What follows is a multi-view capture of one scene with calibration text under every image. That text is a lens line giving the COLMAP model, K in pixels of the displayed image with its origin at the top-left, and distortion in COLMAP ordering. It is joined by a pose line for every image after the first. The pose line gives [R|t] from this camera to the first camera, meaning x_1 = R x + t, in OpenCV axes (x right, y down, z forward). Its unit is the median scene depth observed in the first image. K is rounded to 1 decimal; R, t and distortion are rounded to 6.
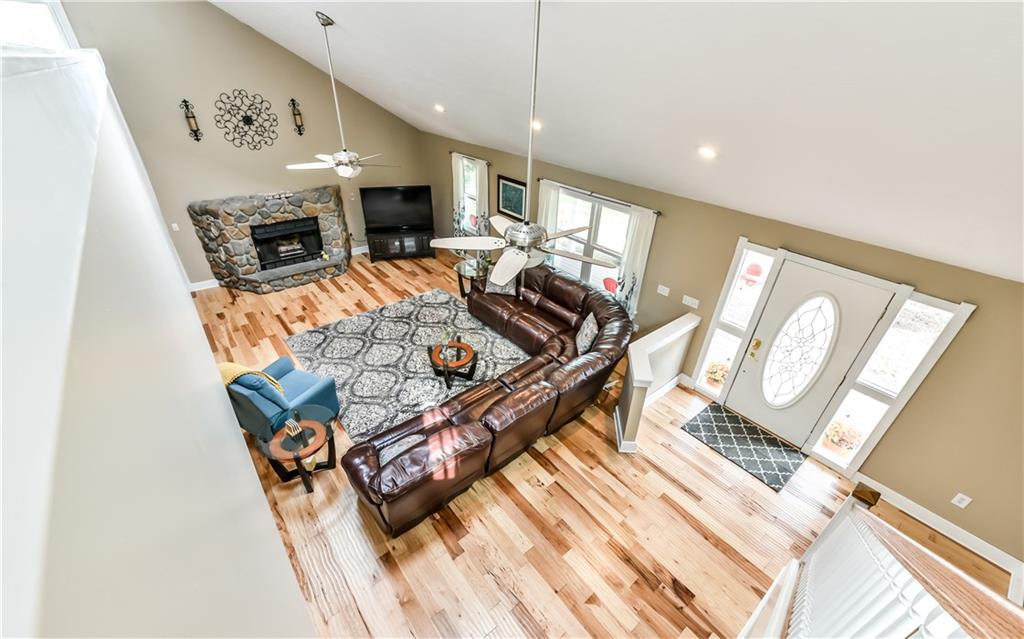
lens RADIAL K [[406.1, 0, 509.1], [0, 406.1, 337.2], [0, 0, 1]] dist [0.003283, -0.000487]
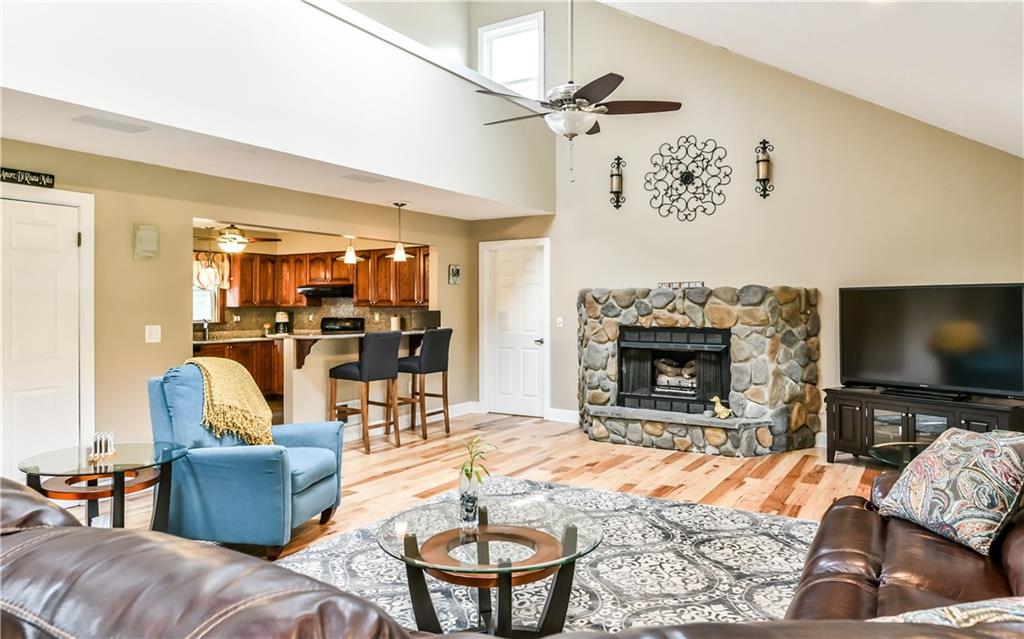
lens RADIAL K [[685.7, 0, 514.1], [0, 685.7, 309.6], [0, 0, 1]] dist [0.001631, 0.000692]
pose [[0.329302, -0.027010, -0.943838, 0.269835], [-0.517438, 0.830972, -0.204313, -0.008017], [0.789821, 0.555659, 0.259665, 0.634953]]
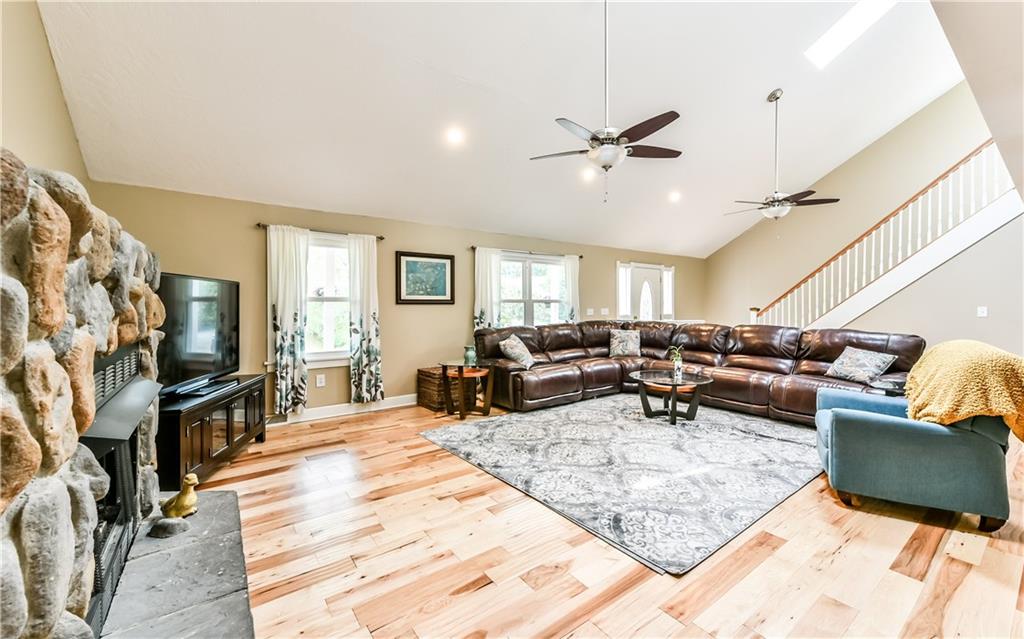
lens RADIAL K [[406.1, 0, 519.2], [0, 406.1, 310.0], [0, 0, 1]] dist [0.003283, -0.000487]
pose [[0.041566, -0.034924, 0.998525, -0.791901], [0.563897, 0.825828, 0.005410, -0.211679], [-0.824799, 0.562840, 0.054019, 0.905677]]
